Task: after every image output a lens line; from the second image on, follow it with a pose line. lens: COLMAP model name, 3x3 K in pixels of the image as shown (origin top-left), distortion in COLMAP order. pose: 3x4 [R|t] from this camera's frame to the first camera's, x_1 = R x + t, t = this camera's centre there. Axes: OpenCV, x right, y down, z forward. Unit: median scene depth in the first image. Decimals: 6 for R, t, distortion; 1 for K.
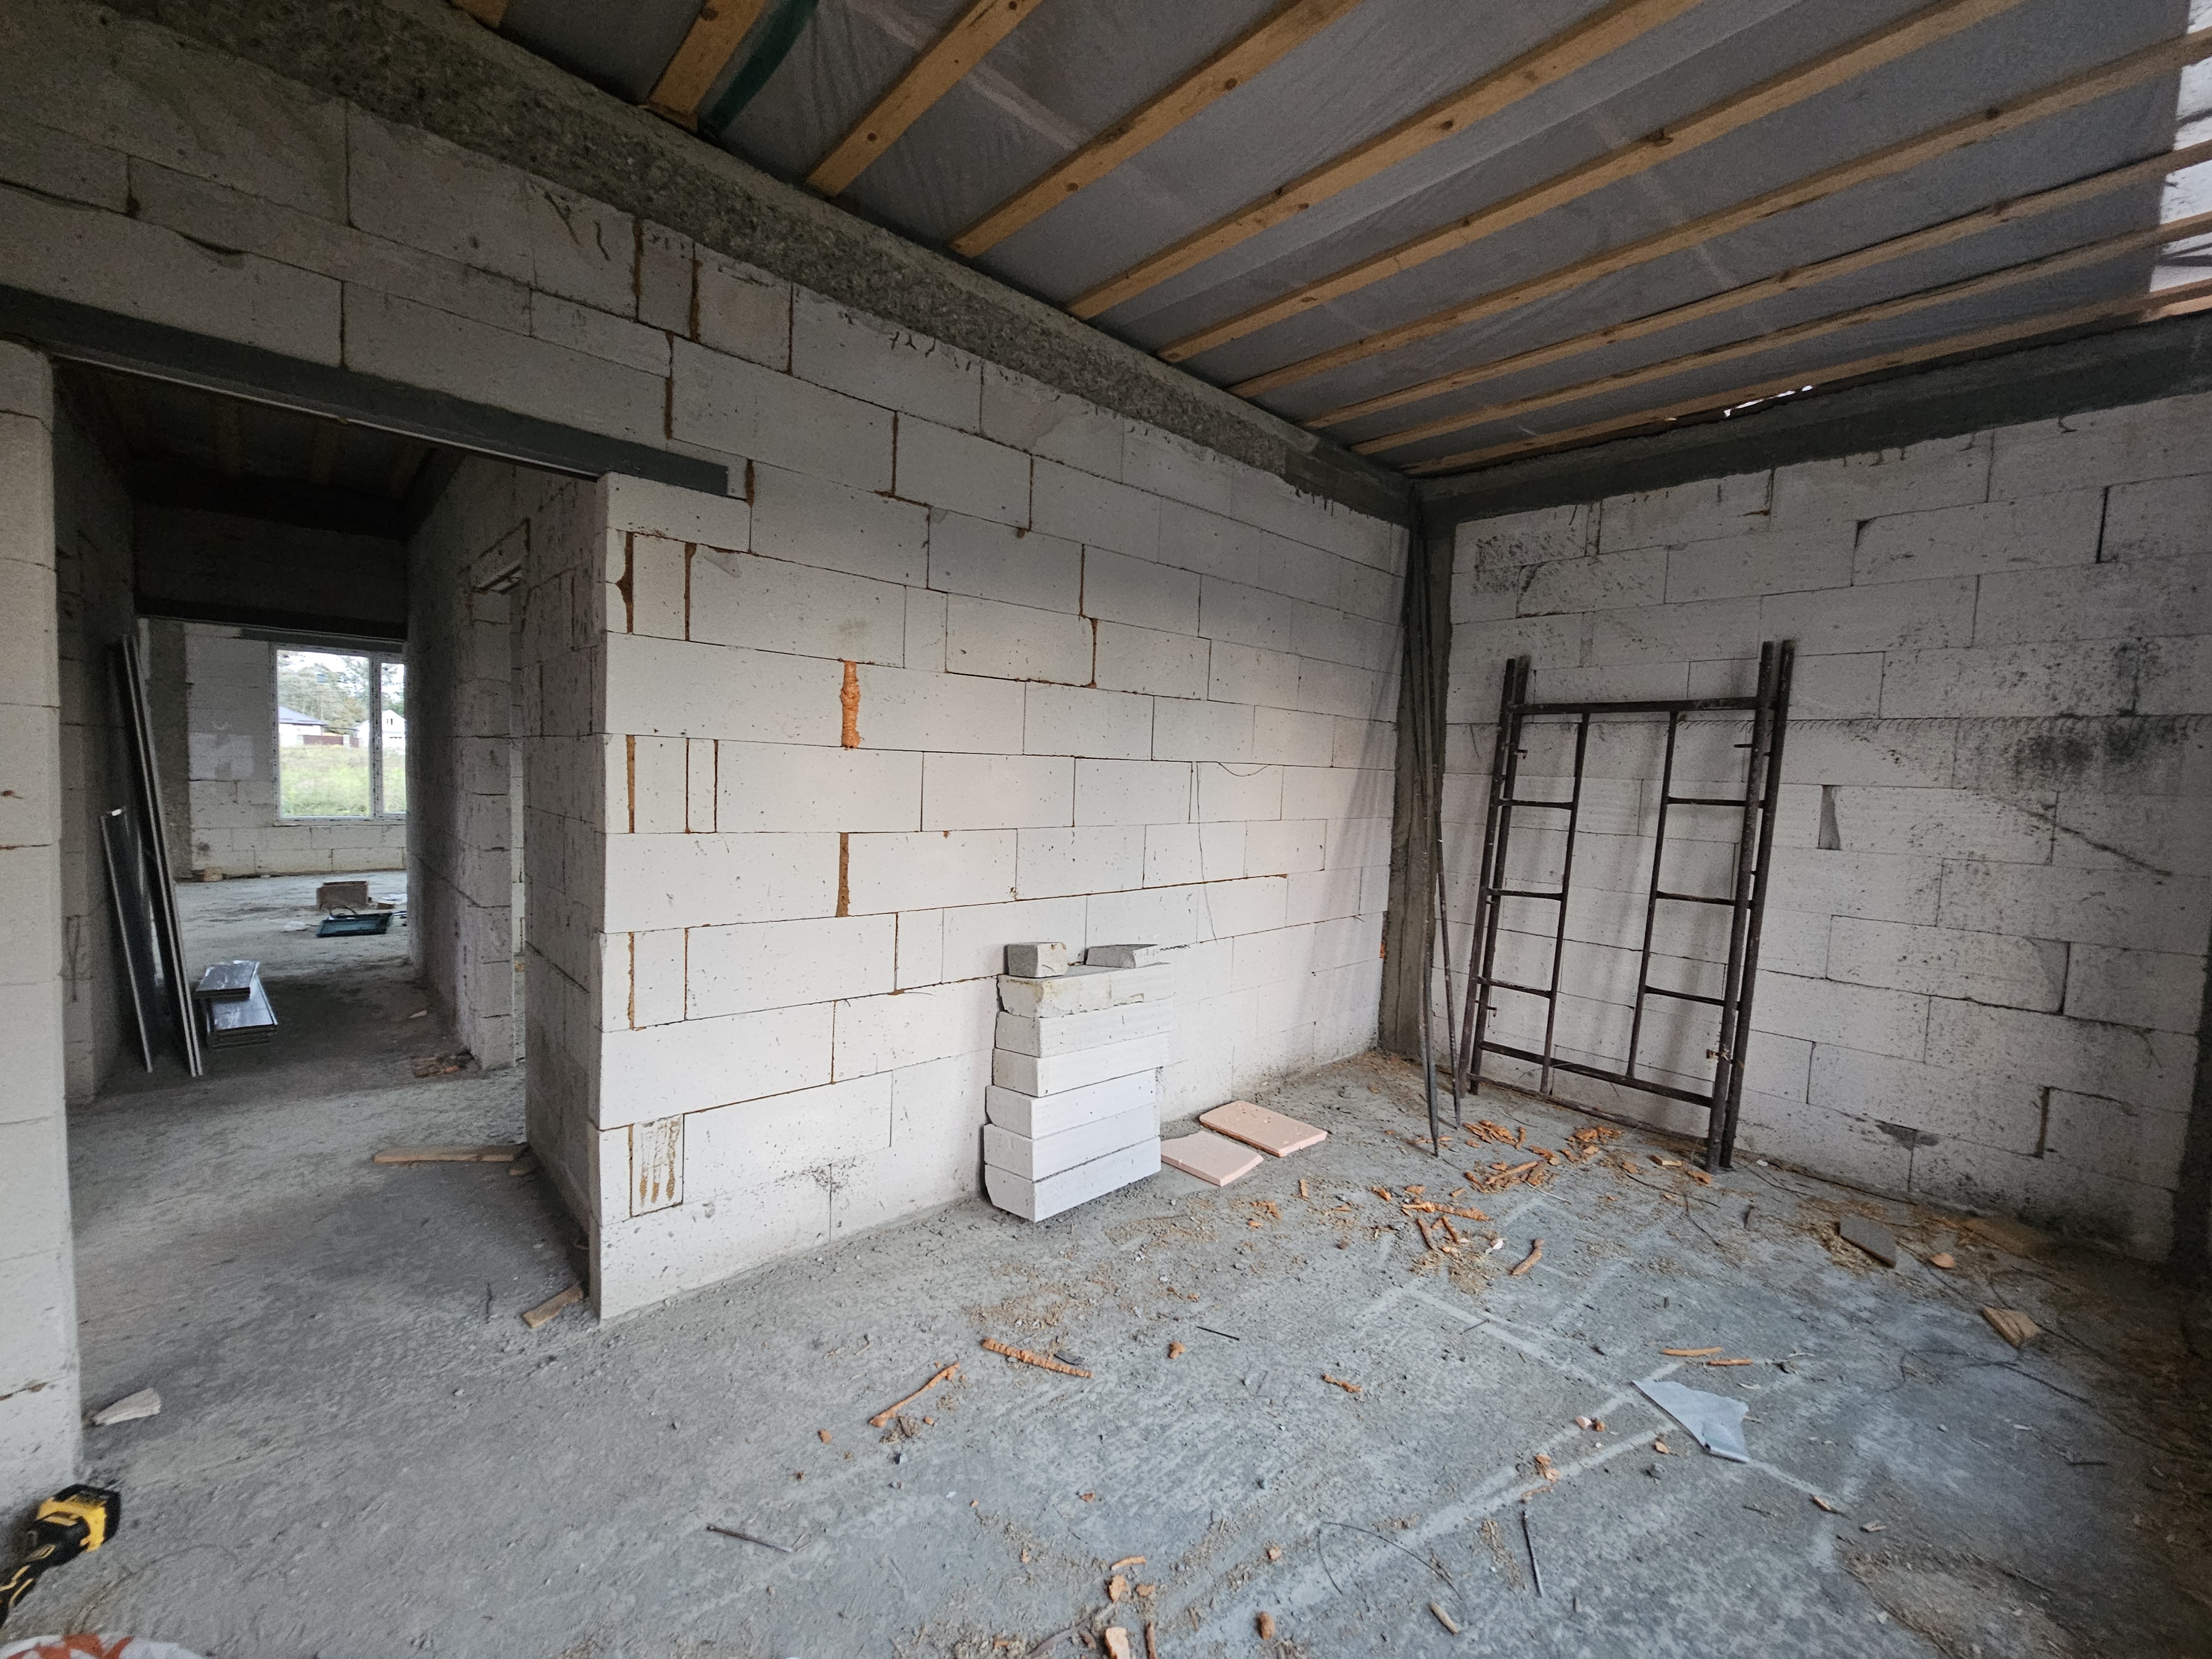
lens RADIAL K [[903.9, 0, 1100.1], [0, 903.9, 831.8], [0, 0, 1]] dist [-0.003672, 0.000698]
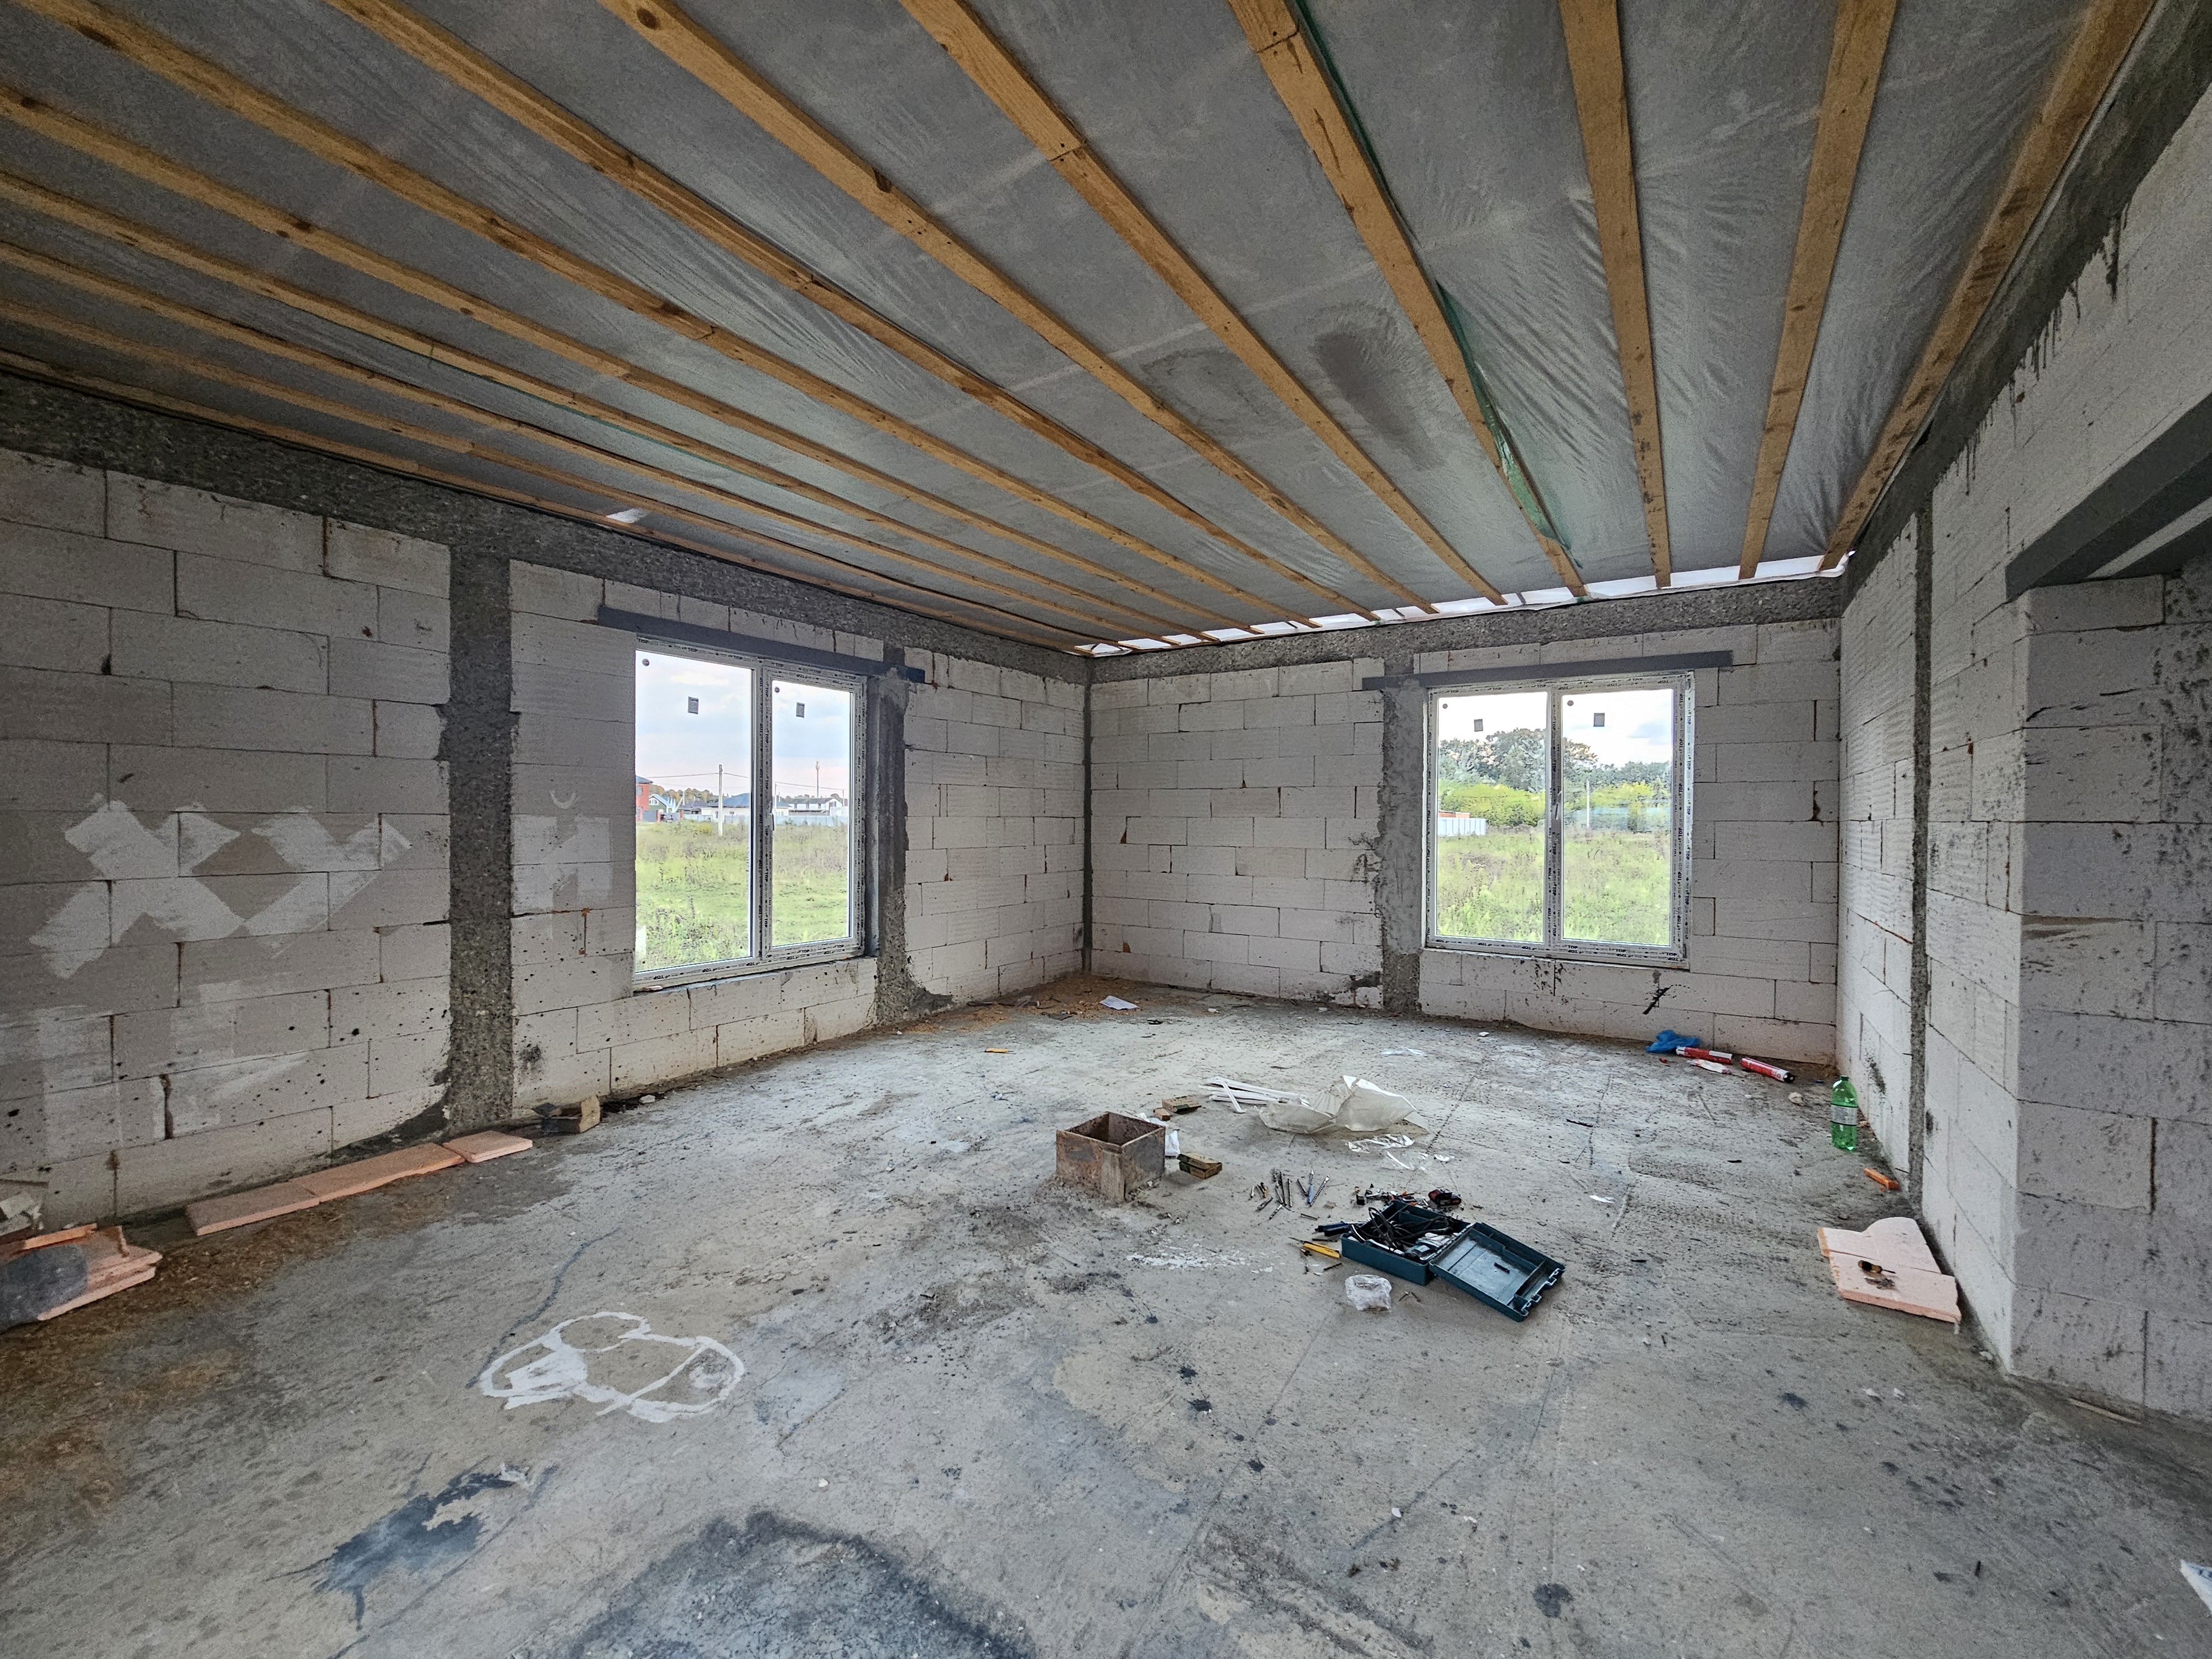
lens RADIAL K [[903.9, 0, 1100.3], [0, 903.9, 822.3], [0, 0, 1]] dist [-0.003672, 0.000698]
pose [[0.968289, -0.034598, 0.247427, -0.816167], [0.048765, 0.997489, -0.051360, -0.066082], [-0.245029, 0.061797, 0.967544, 0.455423]]
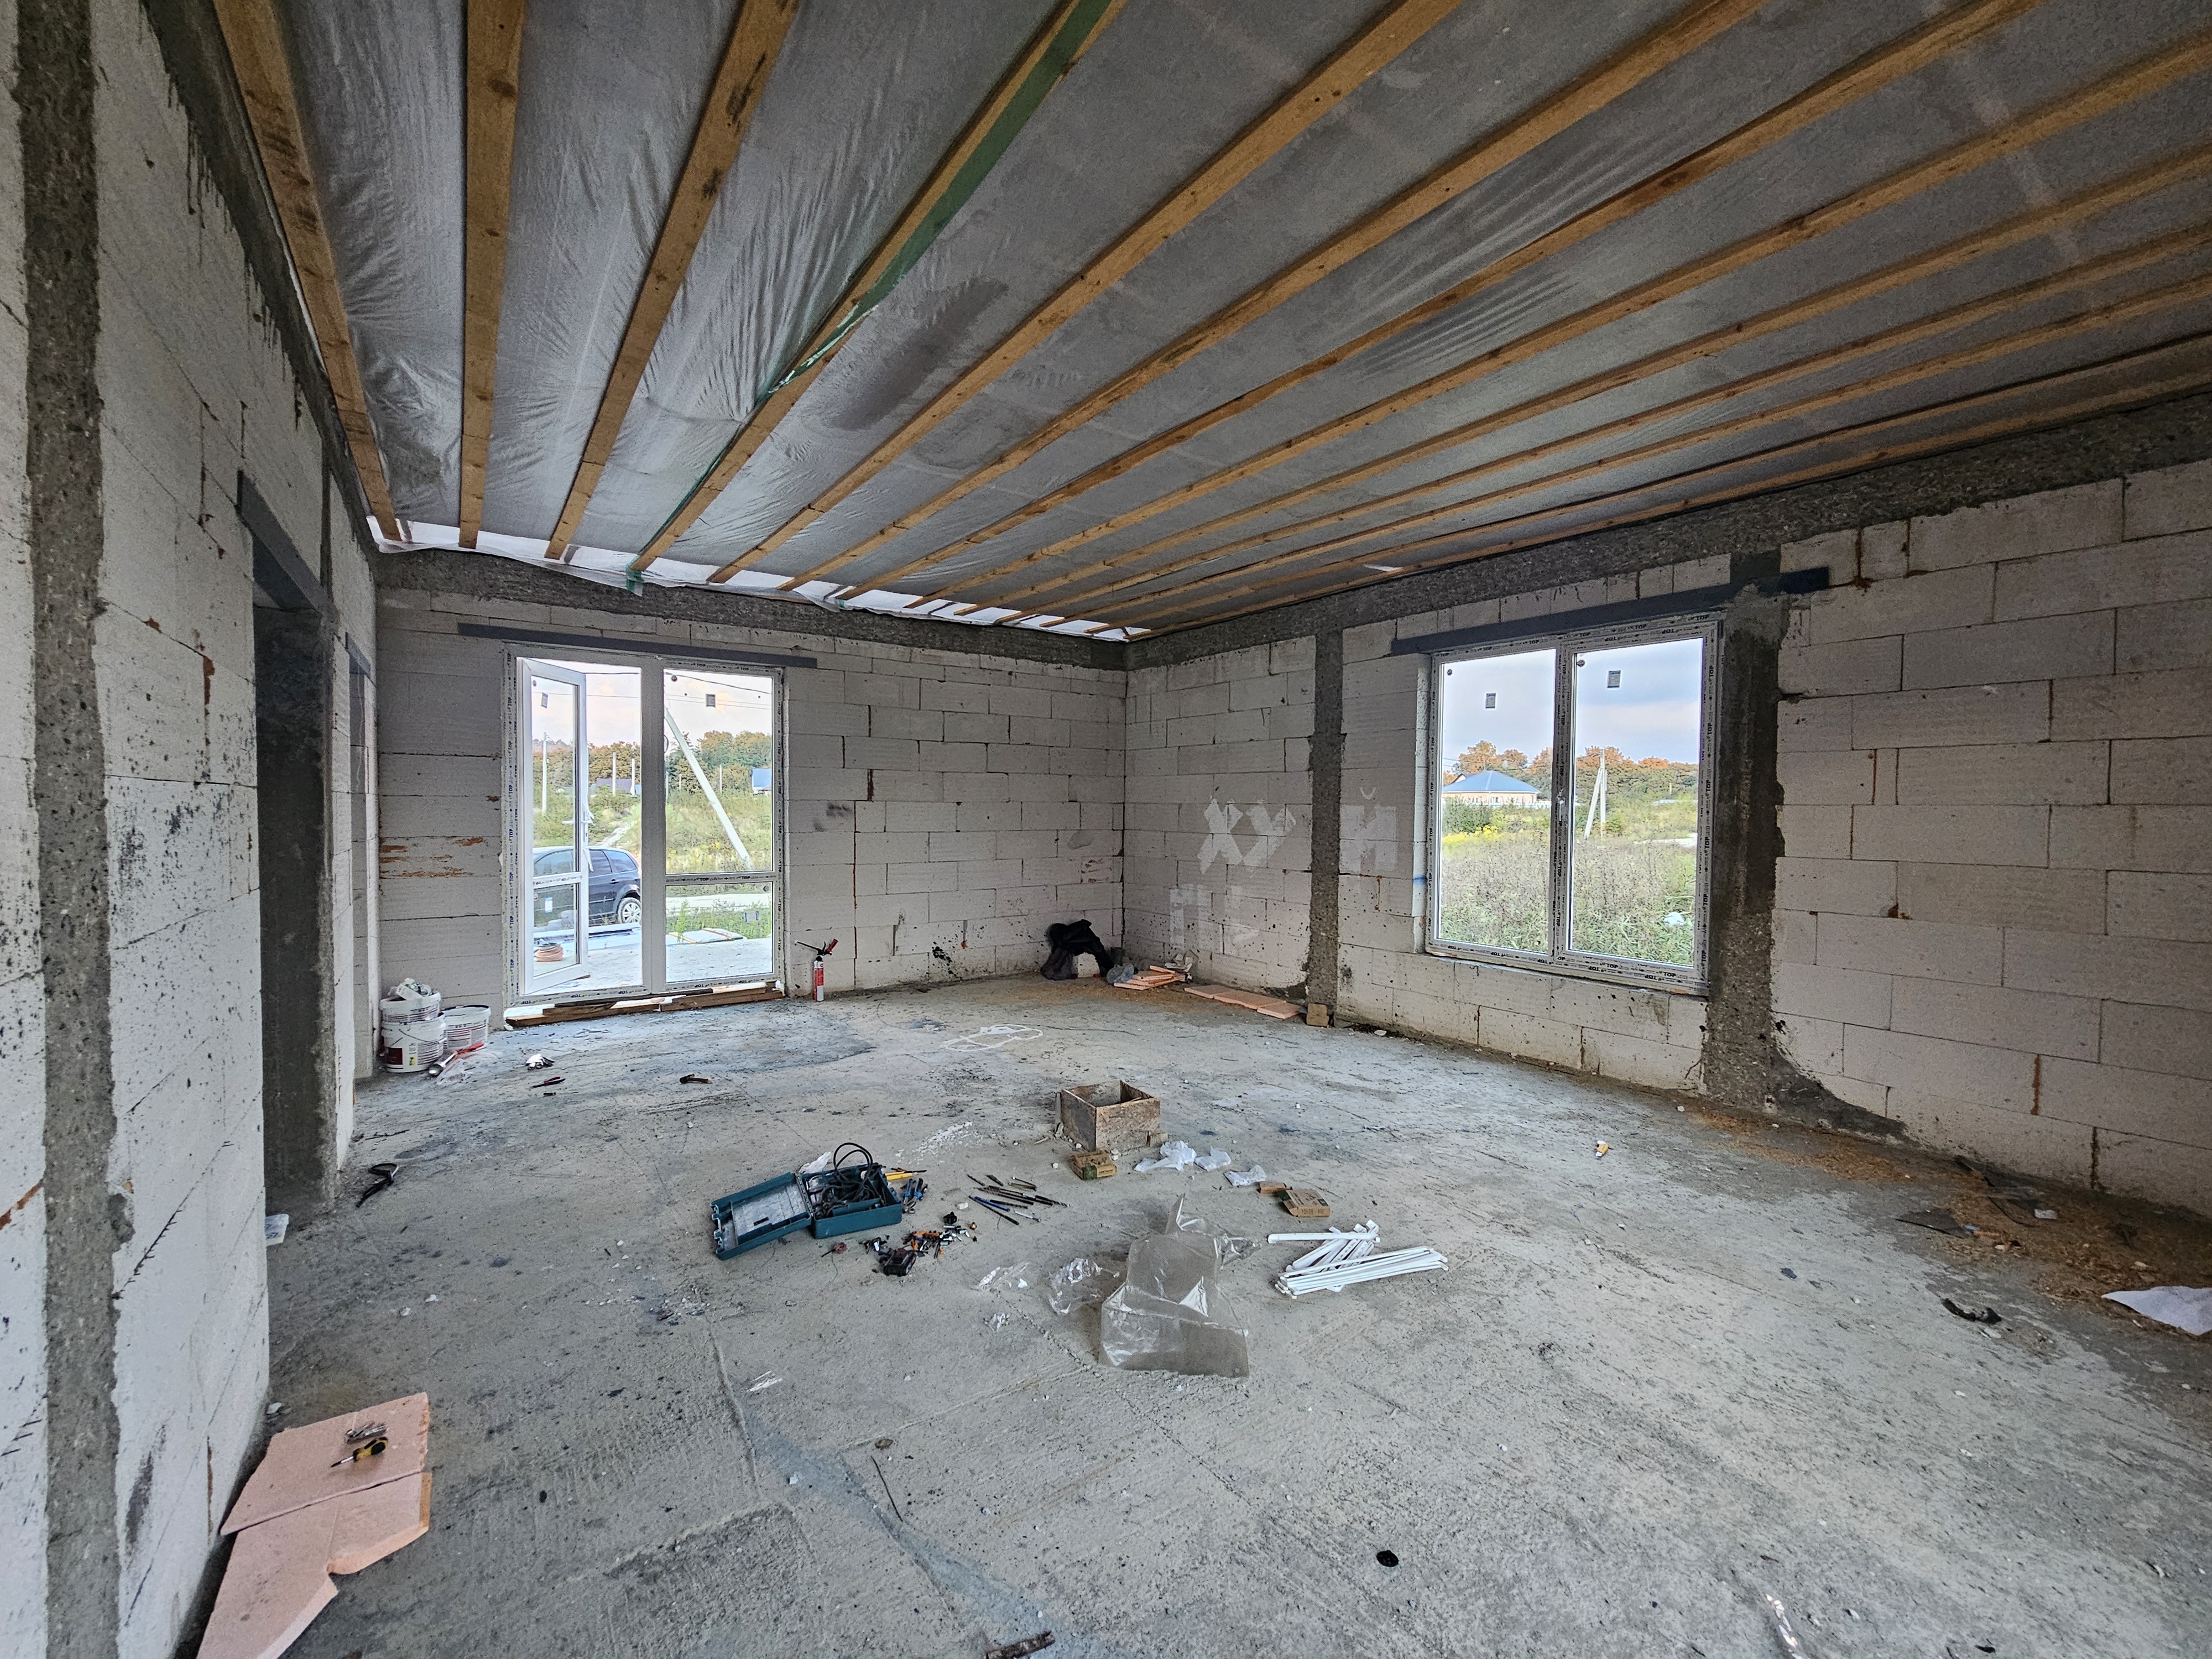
lens RADIAL K [[903.9, 0, 1096.7], [0, 903.9, 827.4], [0, 0, 1]] dist [-0.003672, 0.000698]
pose [[-0.123652, -0.016836, -0.992183, -0.290530], [-0.079382, 0.996820, -0.007022, -0.072081], [0.989145, 0.077893, -0.124596, 0.888360]]
